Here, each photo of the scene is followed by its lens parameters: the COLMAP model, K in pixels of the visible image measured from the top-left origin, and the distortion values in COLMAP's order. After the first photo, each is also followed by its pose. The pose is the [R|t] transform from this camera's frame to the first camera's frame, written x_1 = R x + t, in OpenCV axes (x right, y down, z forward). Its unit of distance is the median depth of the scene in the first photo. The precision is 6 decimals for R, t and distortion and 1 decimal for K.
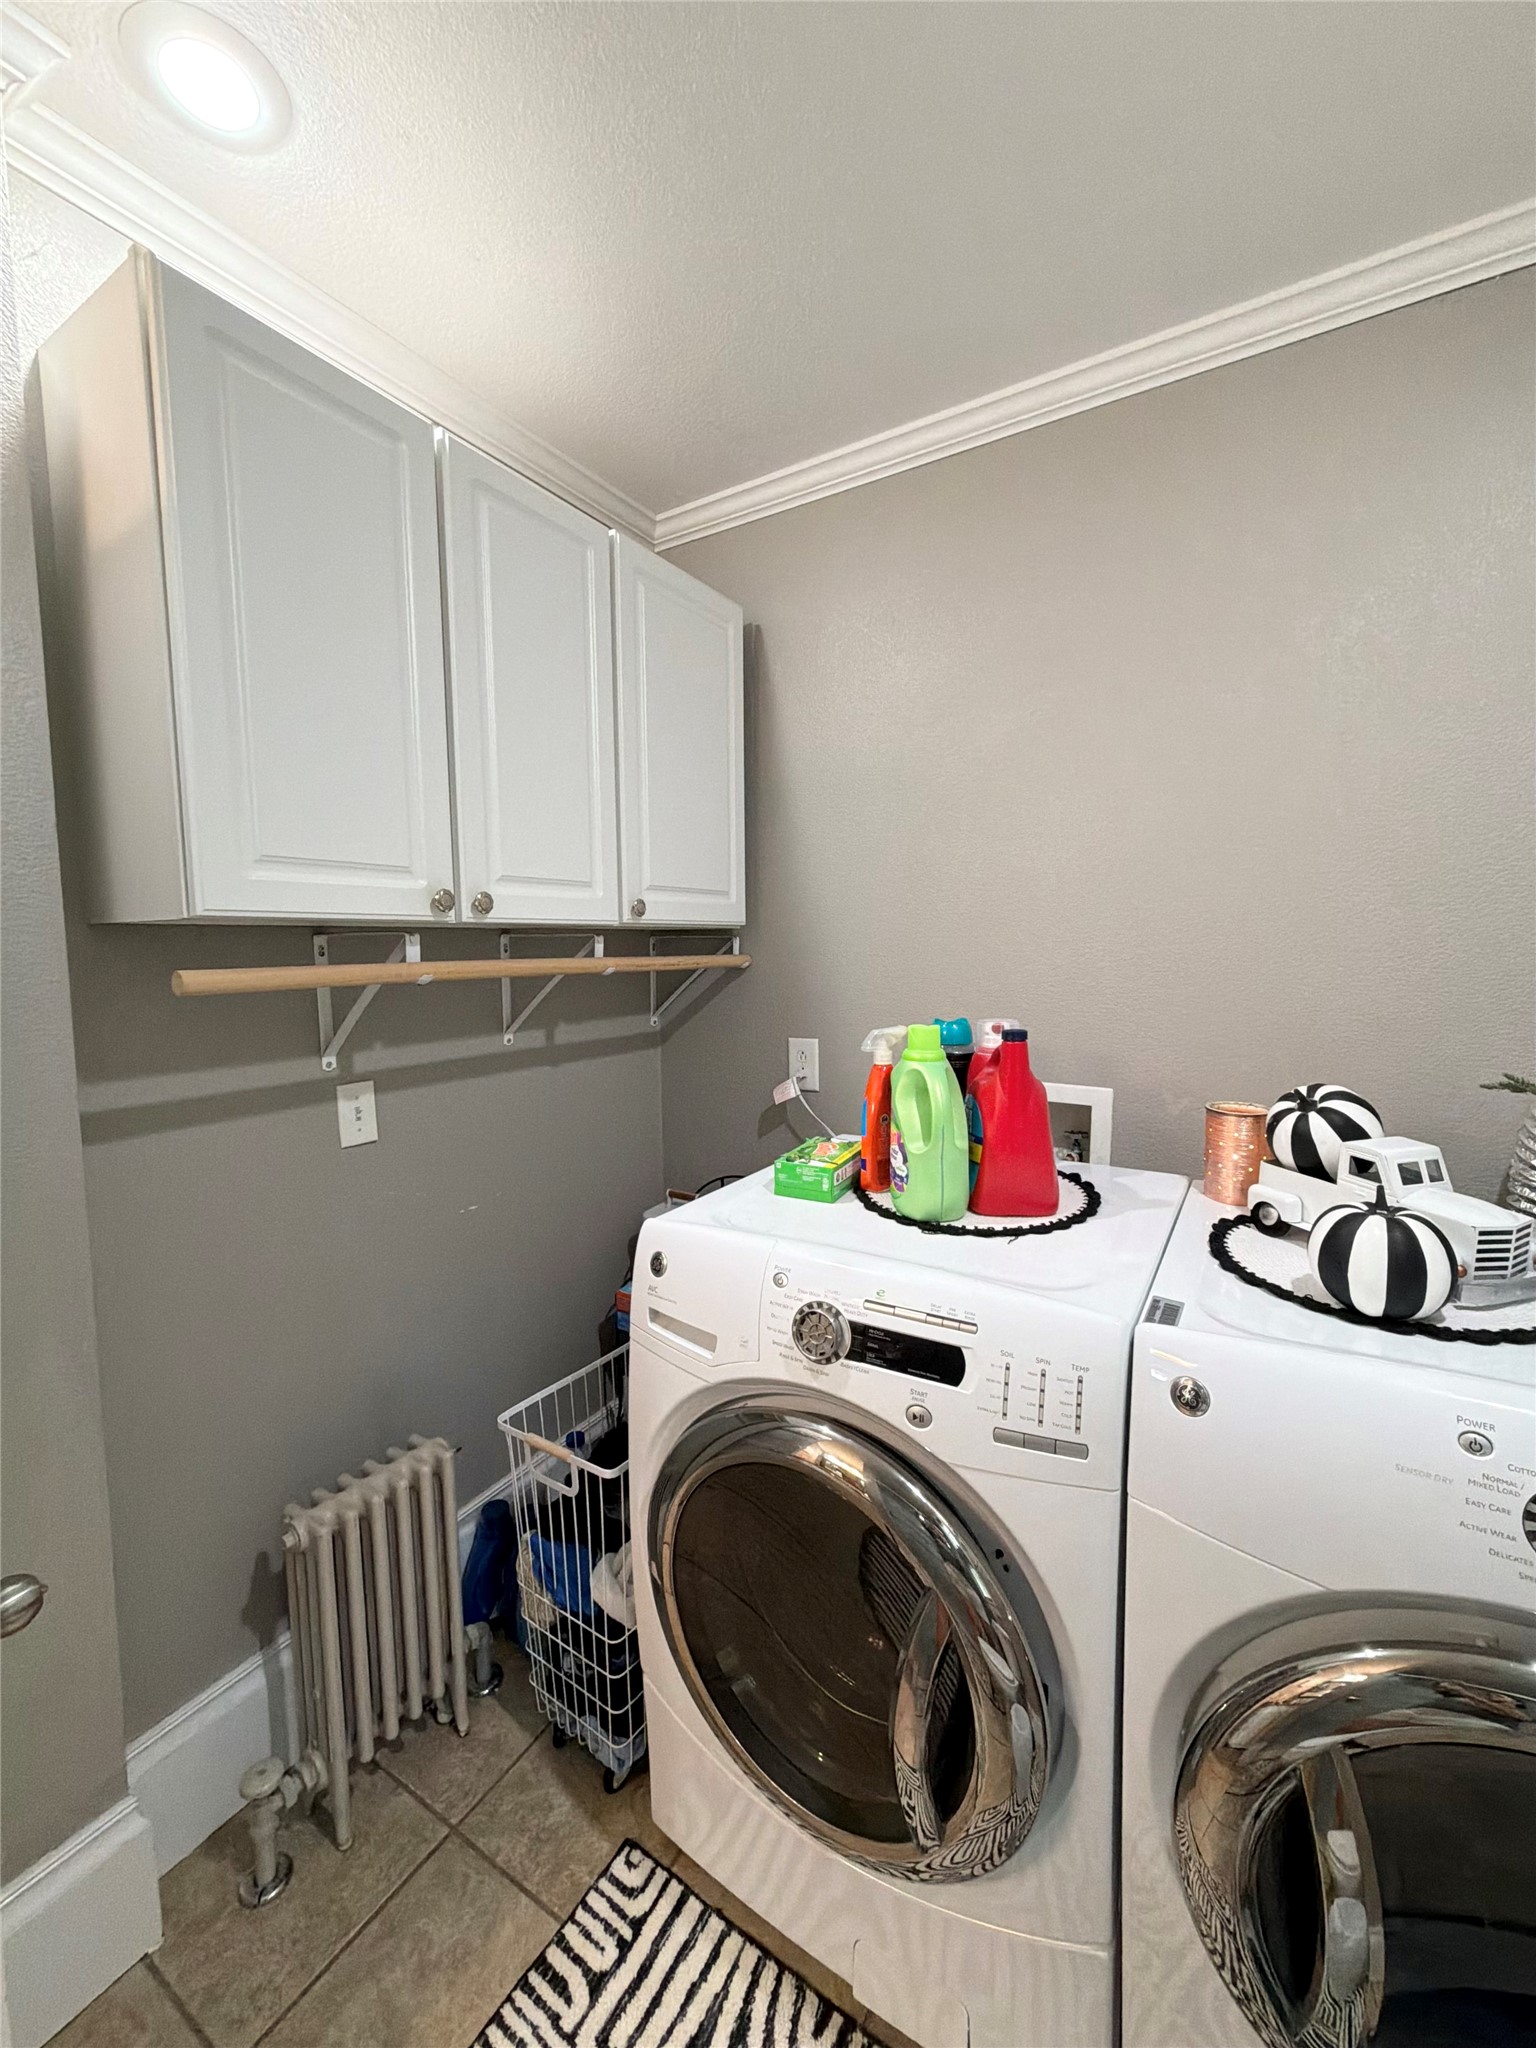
lens RADIAL K [[824.3, 0, 765.7], [0, 824.3, 1012.0], [0, 0, 1]] dist [0.003091, -0.000832]
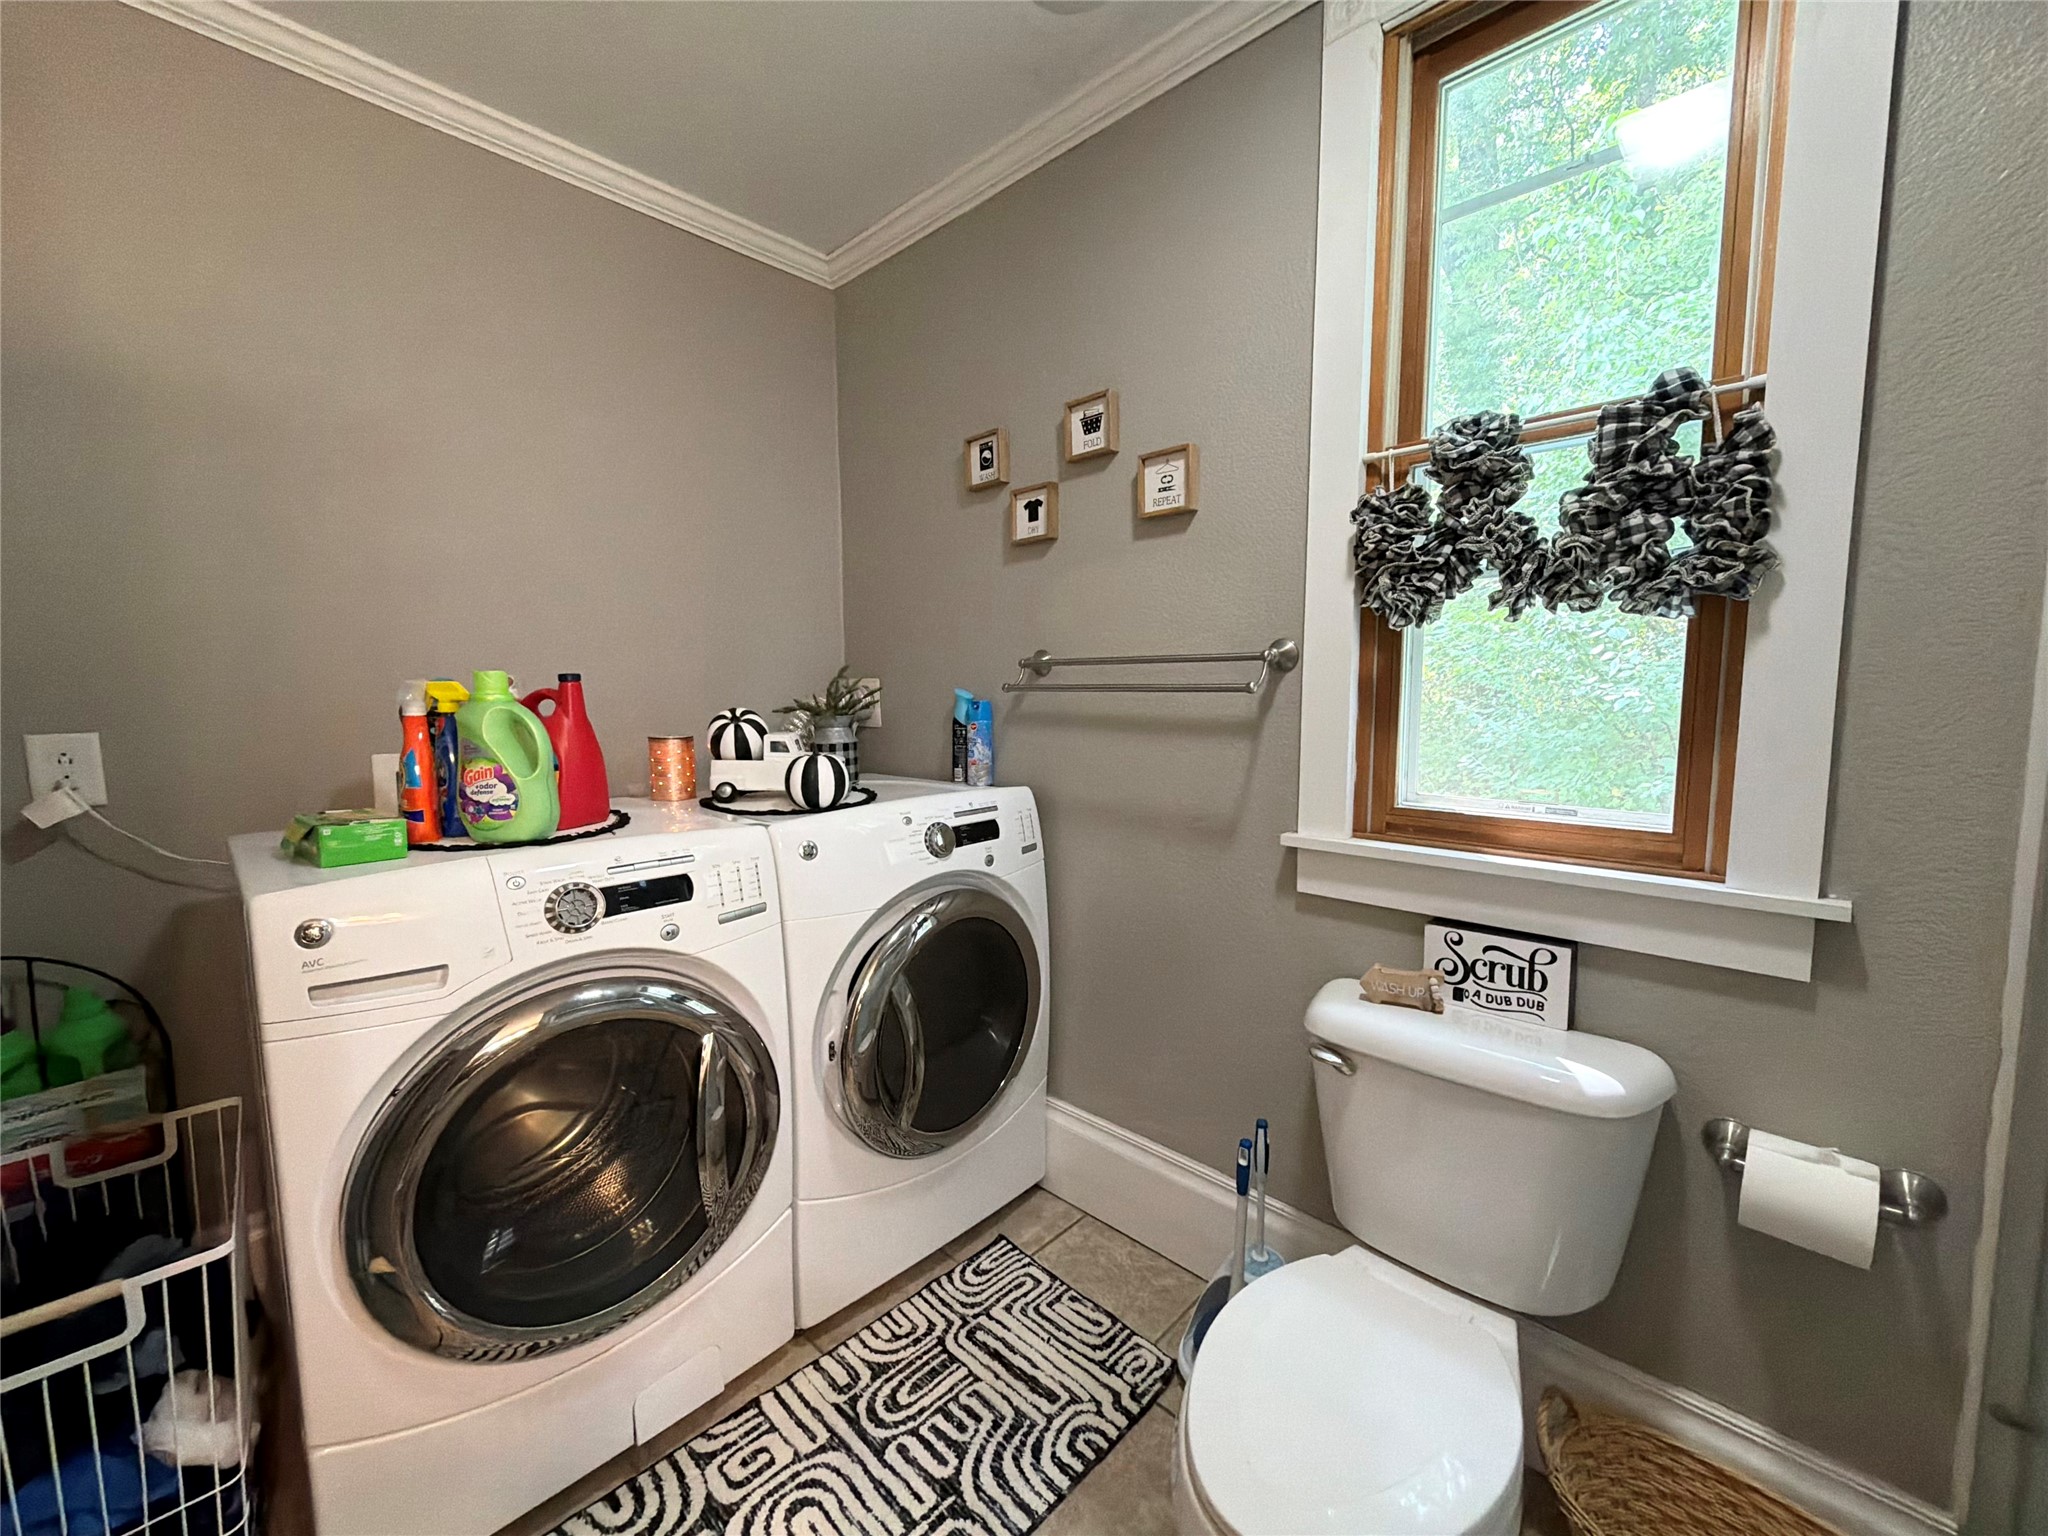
lens RADIAL K [[824.3, 0, 1018.4], [0, 824.3, 767.9], [0, 0, 1]] dist [0.003091, -0.000832]
pose [[0.211859, -0.081269, 0.973915, -0.844230], [0.088840, 0.994012, 0.063620, 0.158771], [-0.973254, 0.073044, 0.217810, 0.110237]]
